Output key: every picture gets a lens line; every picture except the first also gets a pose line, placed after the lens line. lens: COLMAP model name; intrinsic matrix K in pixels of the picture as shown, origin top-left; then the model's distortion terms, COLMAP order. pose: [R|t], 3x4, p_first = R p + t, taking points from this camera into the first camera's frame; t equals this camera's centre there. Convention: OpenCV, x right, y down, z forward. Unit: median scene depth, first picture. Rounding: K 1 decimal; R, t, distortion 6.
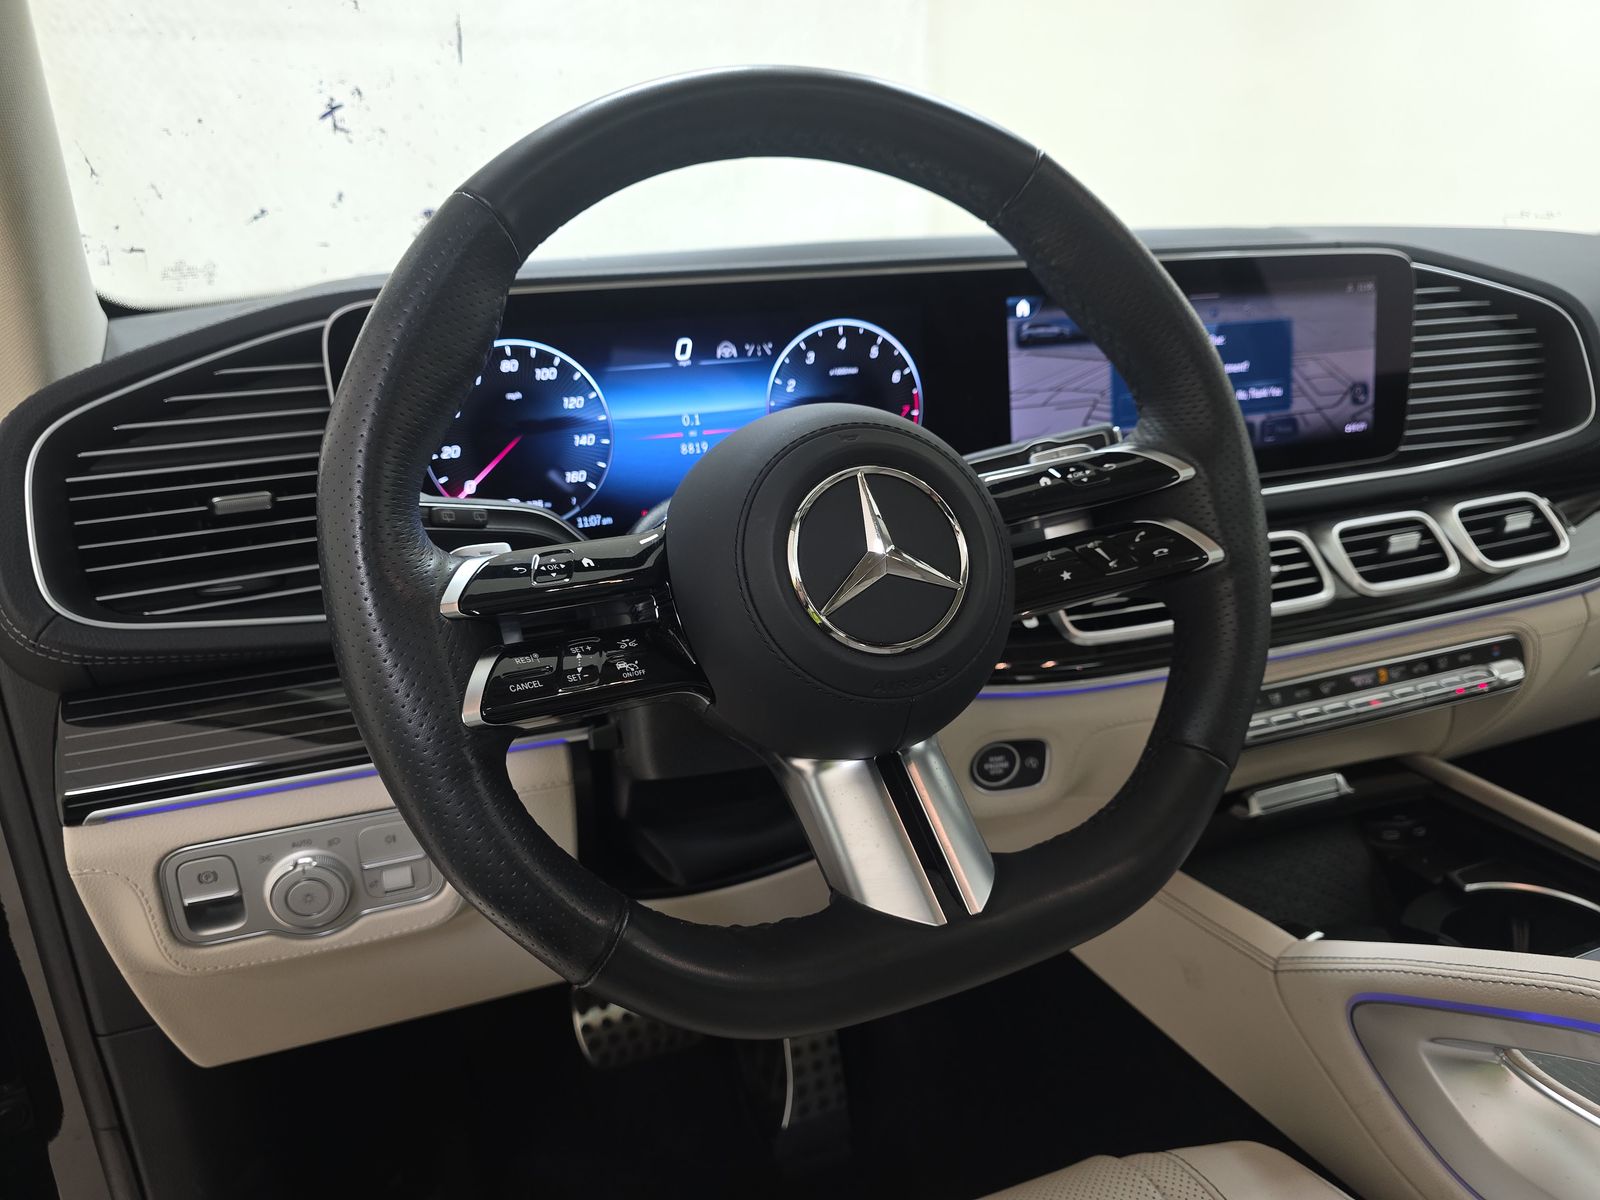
lens RADIAL K [[1074.8, 0, 788.3], [0, 1074.8, 603.9], [0, 0, 1]] dist [0.034524, -0.026267]
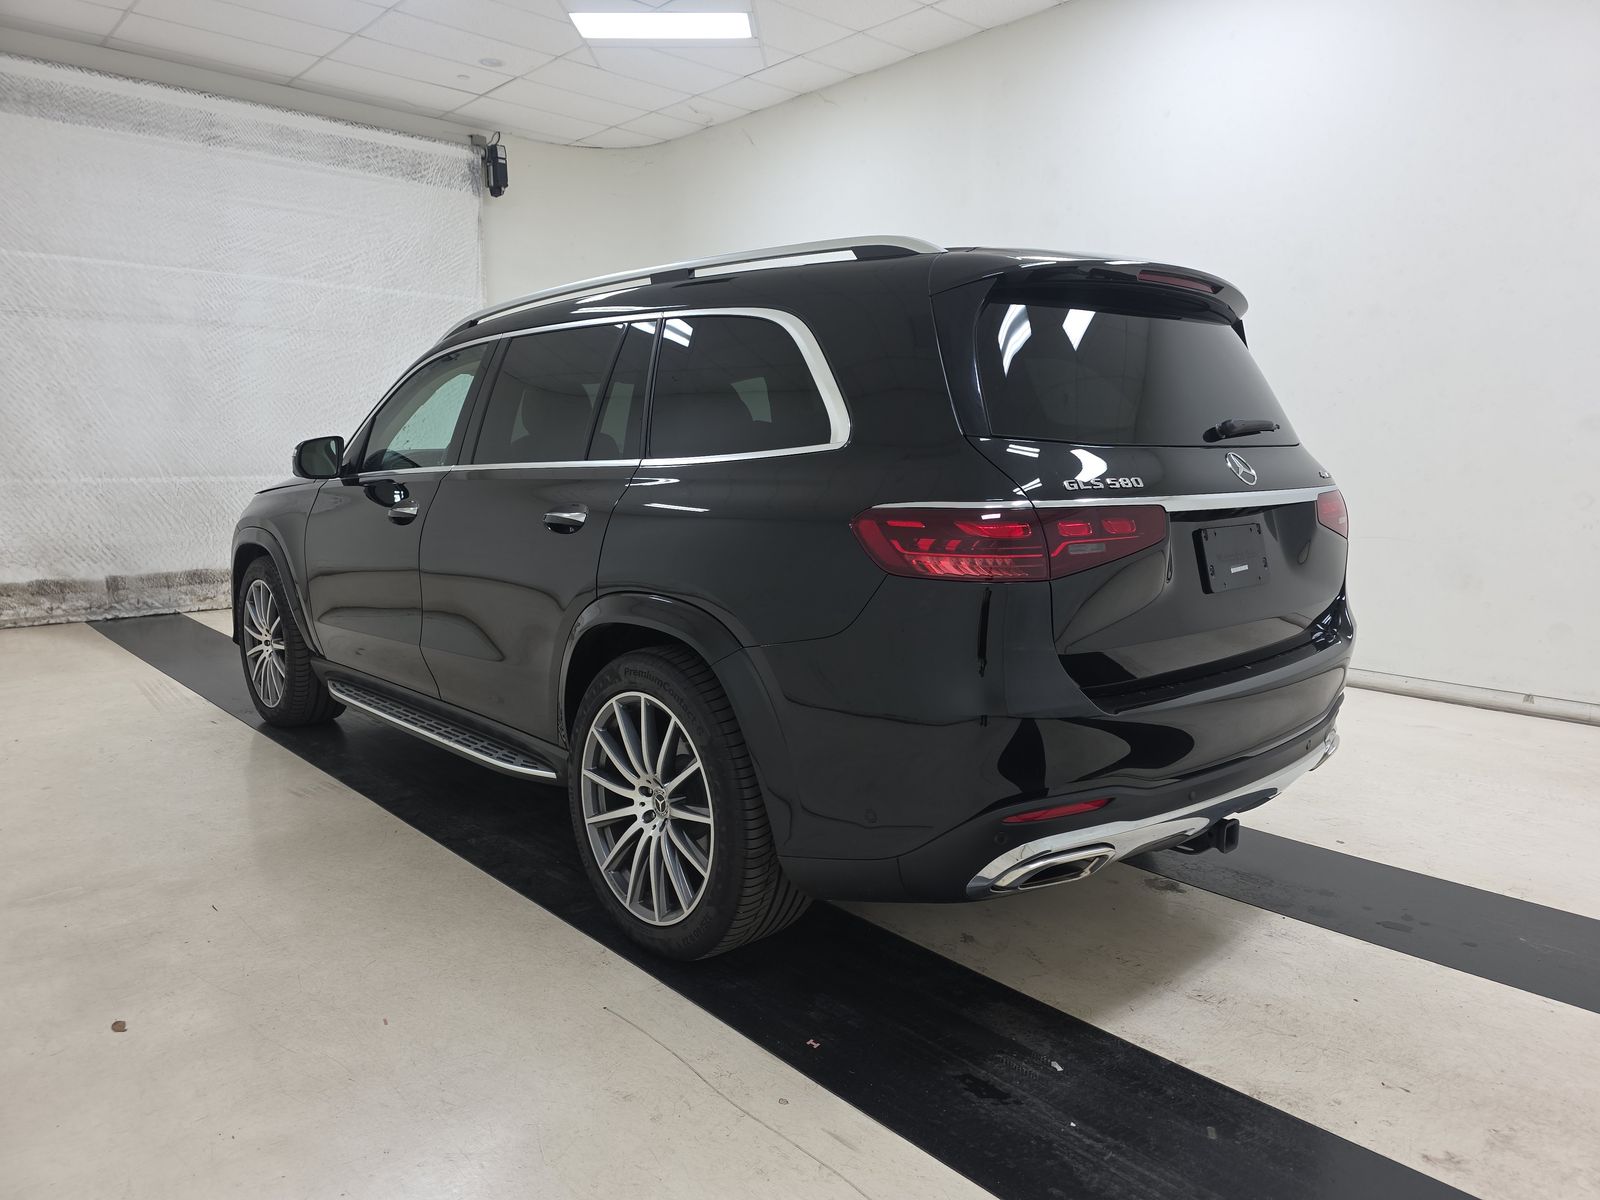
lens RADIAL K [[1074.8, 0, 810.0], [0, 1074.8, 603.5], [0, 0, 1]] dist [0.034524, -0.026267]
pose [[0.919885, -0.008958, 0.392085, -0.667471], [0.071775, 0.986700, -0.145850, 1.671647], [-0.385563, 0.162307, 0.908294, -5.975259]]
